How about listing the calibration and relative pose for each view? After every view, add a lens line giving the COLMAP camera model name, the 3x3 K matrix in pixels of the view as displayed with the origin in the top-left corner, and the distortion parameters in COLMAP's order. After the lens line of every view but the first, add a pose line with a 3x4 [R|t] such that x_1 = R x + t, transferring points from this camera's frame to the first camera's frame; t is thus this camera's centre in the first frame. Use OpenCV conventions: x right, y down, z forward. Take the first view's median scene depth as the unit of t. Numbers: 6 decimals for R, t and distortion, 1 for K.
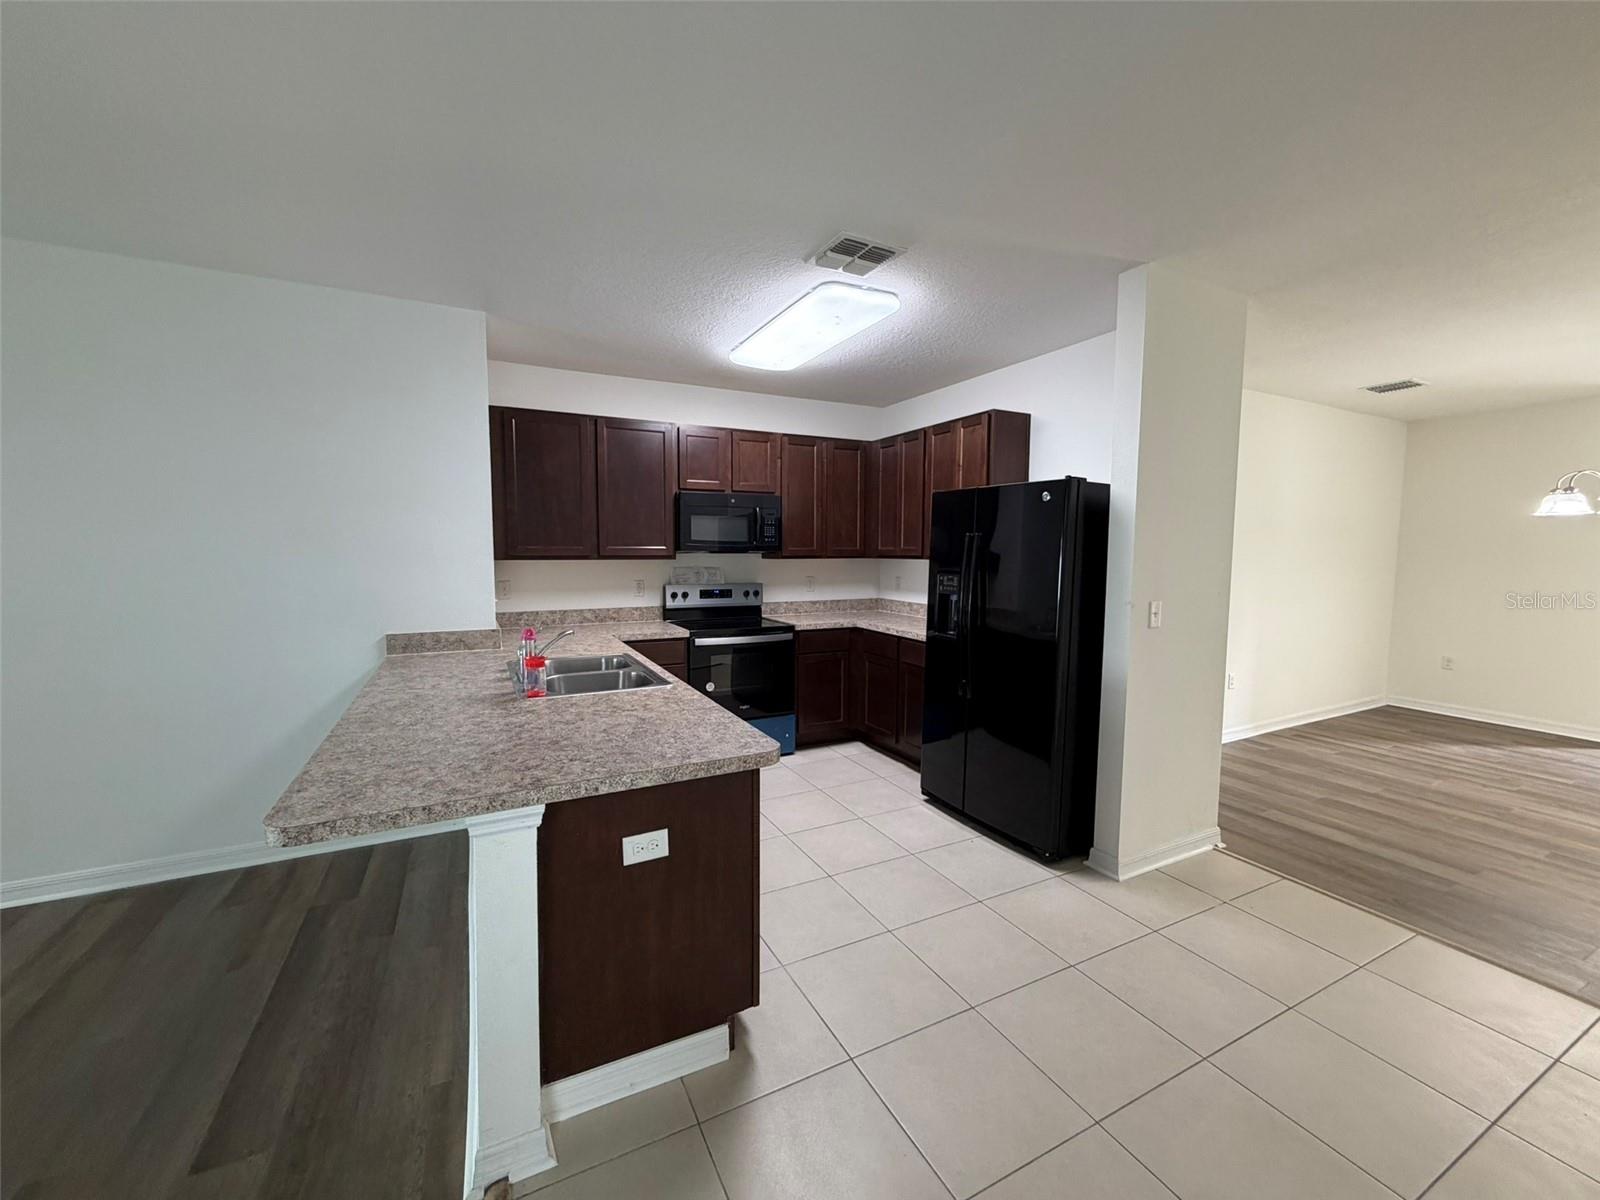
lens RADIAL K [[640.6, 0, 801.5], [0, 640.6, 595.6], [0, 0, 1]] dist [0.002222, 0.001598]
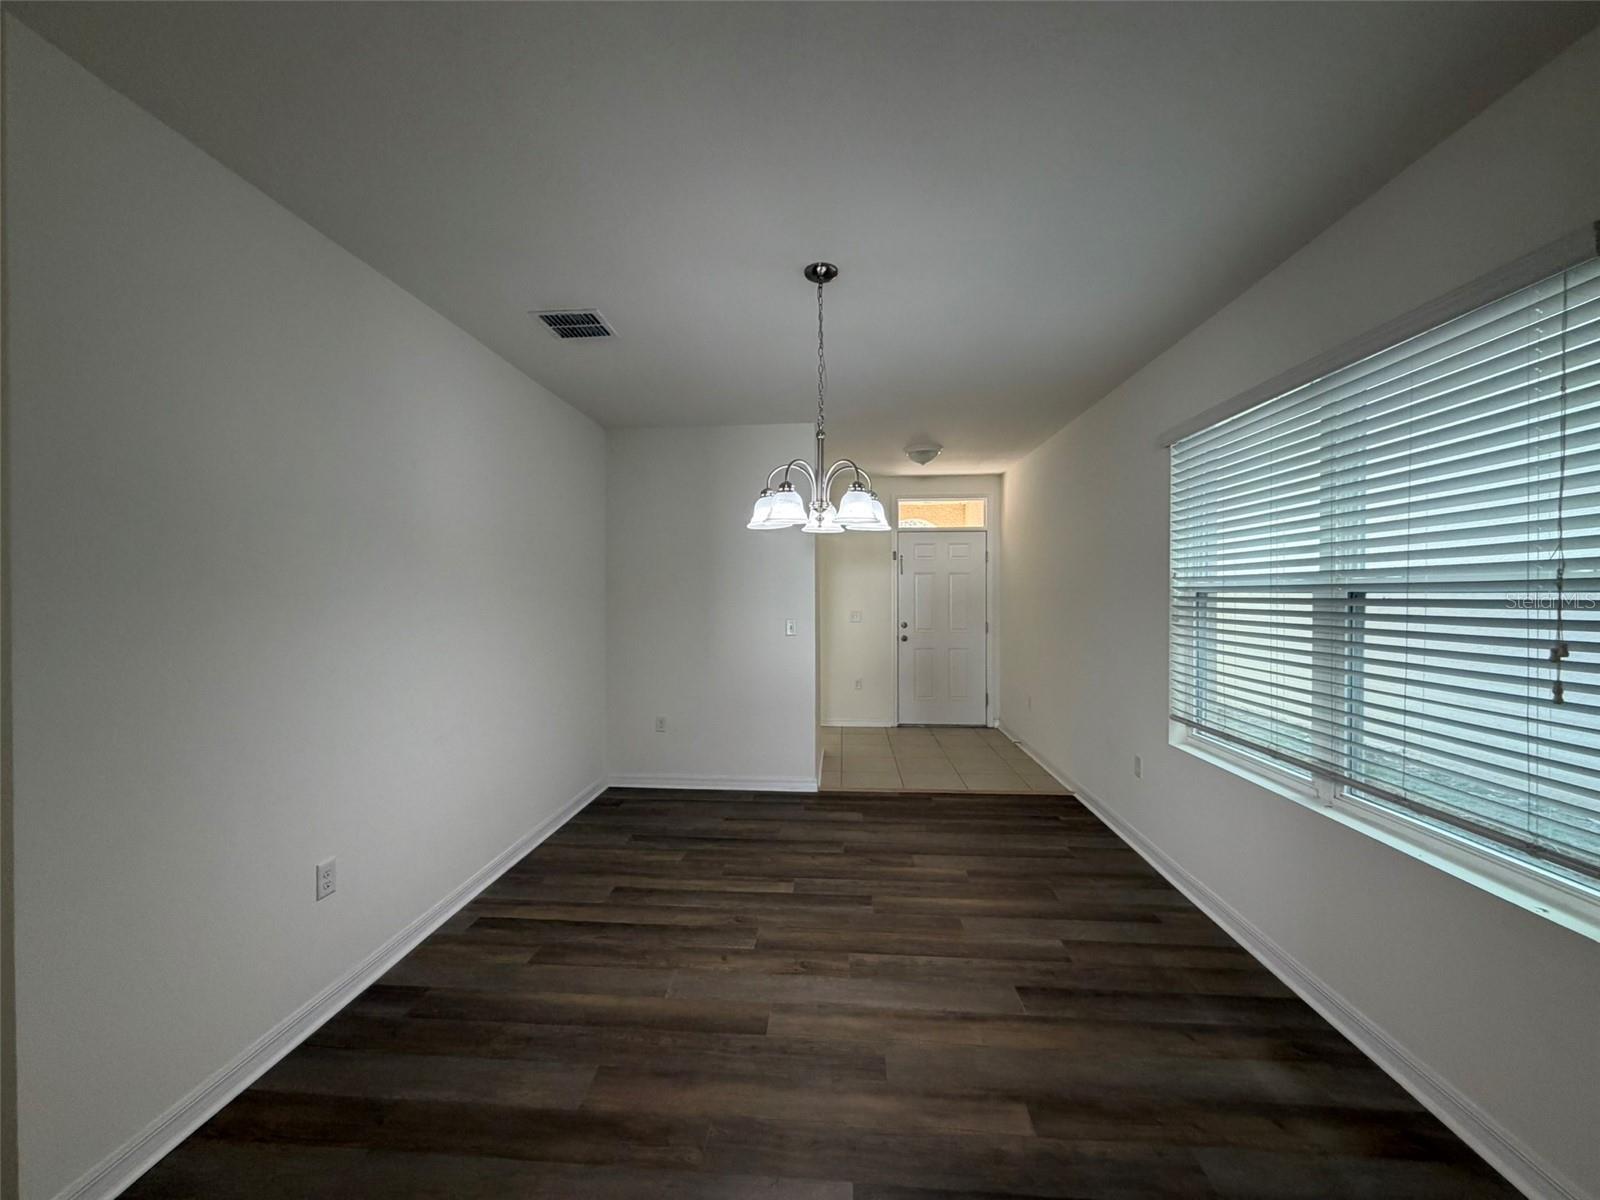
lens RADIAL K [[640.6, 0, 786.1], [0, 640.6, 600.1], [0, 0, 1]] dist [0.002222, 0.001598]
pose [[0.531188, -0.014339, 0.847133, 0.519615], [0.068576, 0.997304, -0.026119, -0.026660], [-0.844474, 0.071967, 0.530739, 0.538695]]
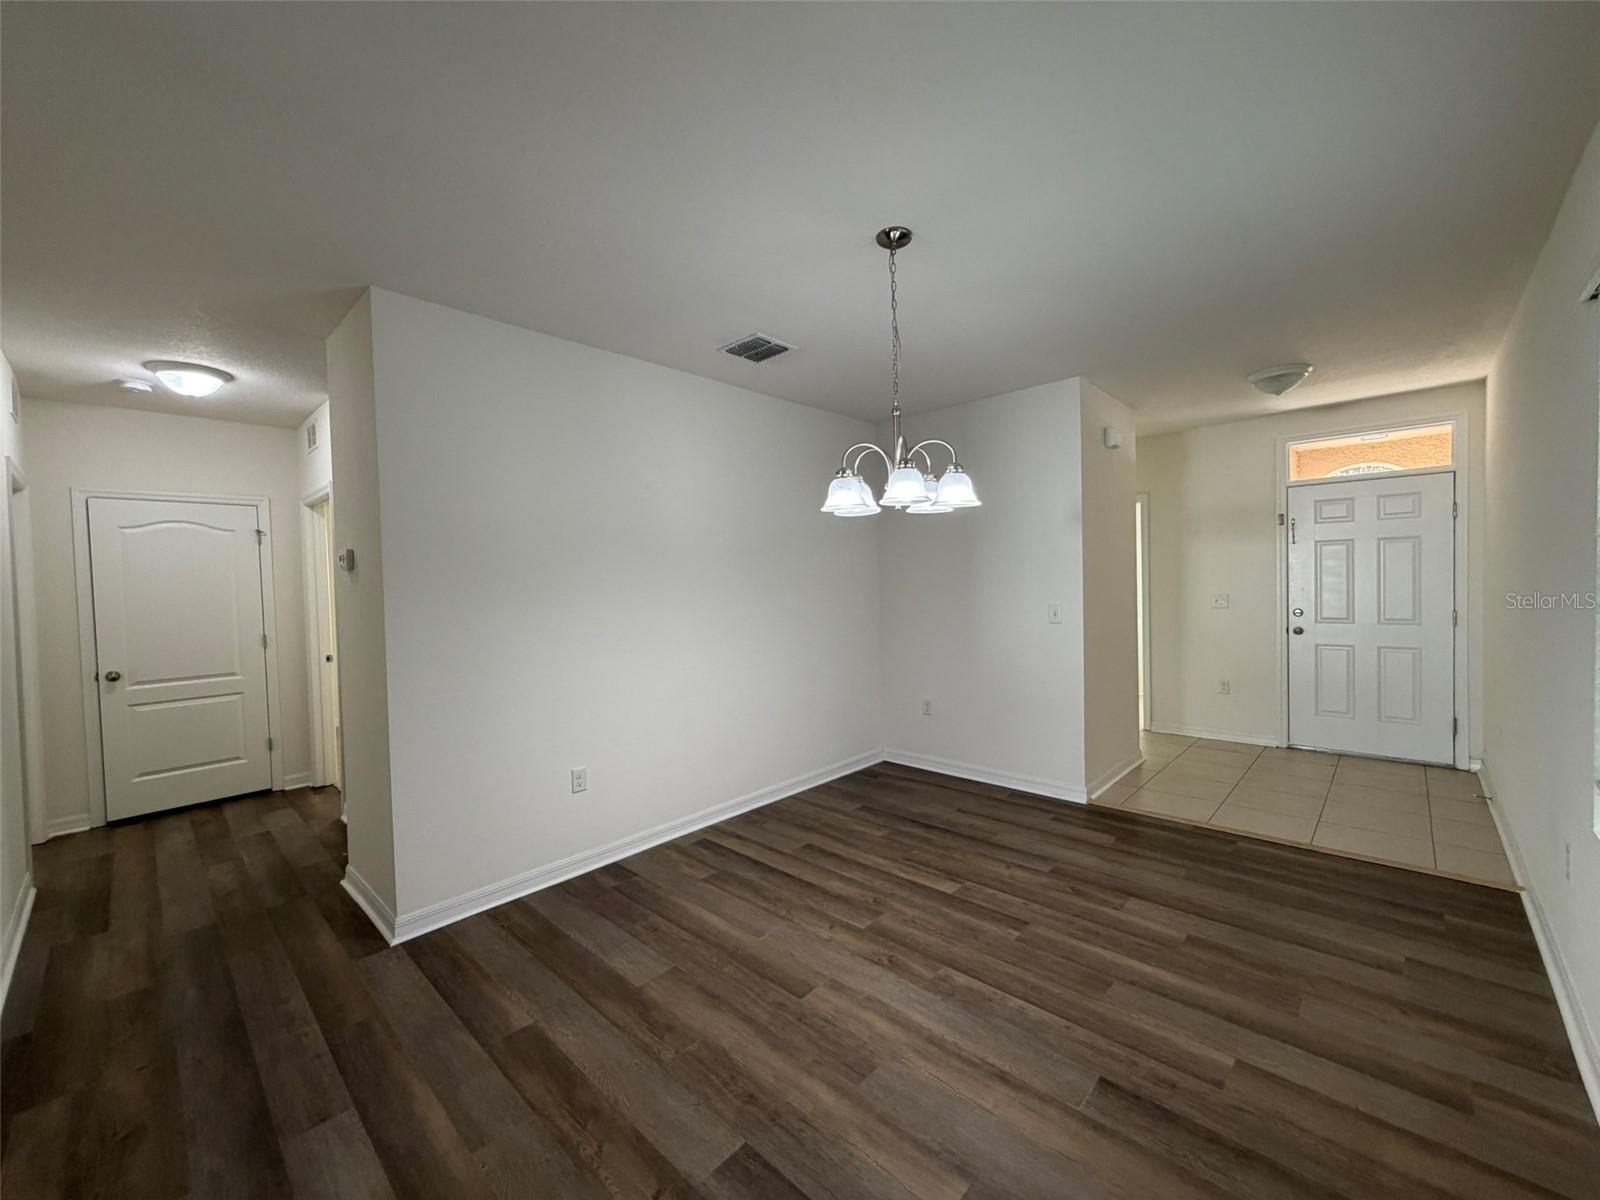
lens RADIAL K [[640.6, 0, 798.0], [0, 640.6, 596.7], [0, 0, 1]] dist [0.002222, 0.001598]
pose [[0.945444, -0.034834, 0.323917, 0.751954], [0.052965, 0.997474, -0.047325, -0.009615], [-0.321450, 0.061900, 0.944901, 0.338066]]
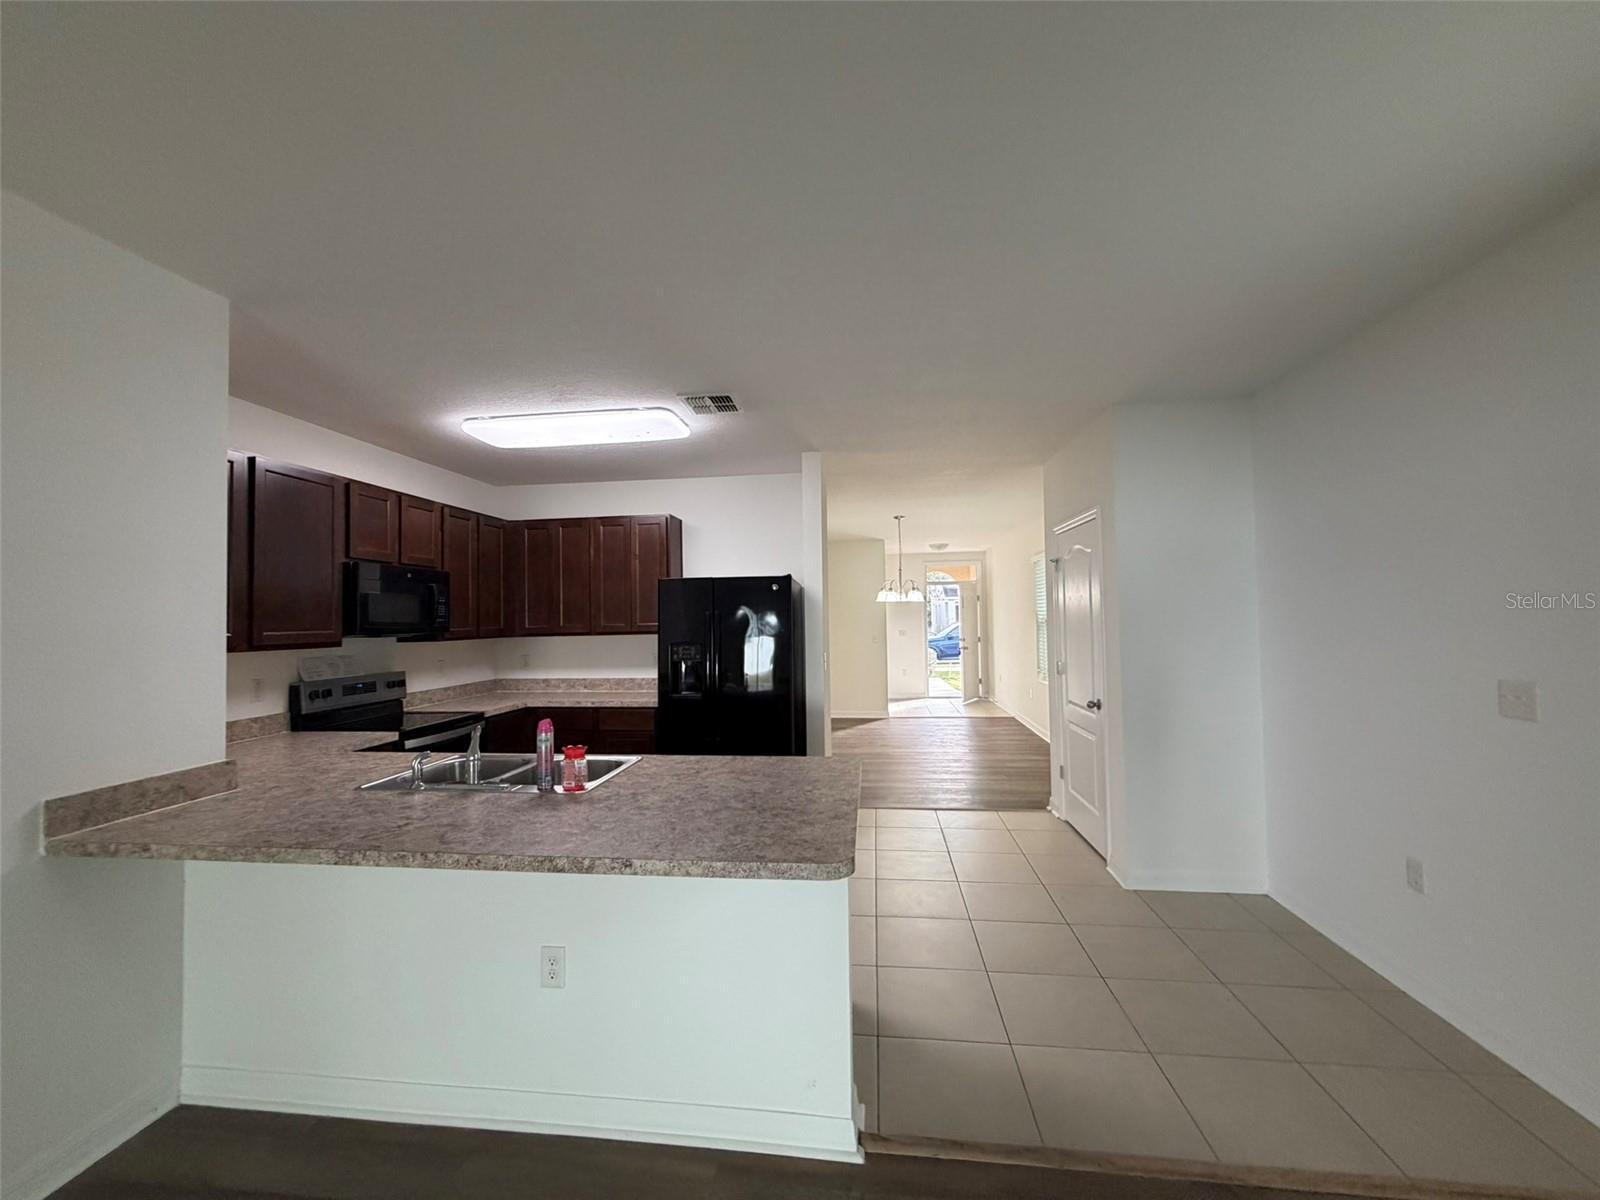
lens RADIAL K [[640.6, 0, 795.1], [0, 640.6, 601.2], [0, 0, 1]] dist [0.002222, 0.001598]
pose [[0.554697, 0.009397, 0.832000, -0.549743], [0.081737, 0.994484, -0.065726, -0.015286], [-0.828028, 0.104463, 0.550869, 0.106730]]
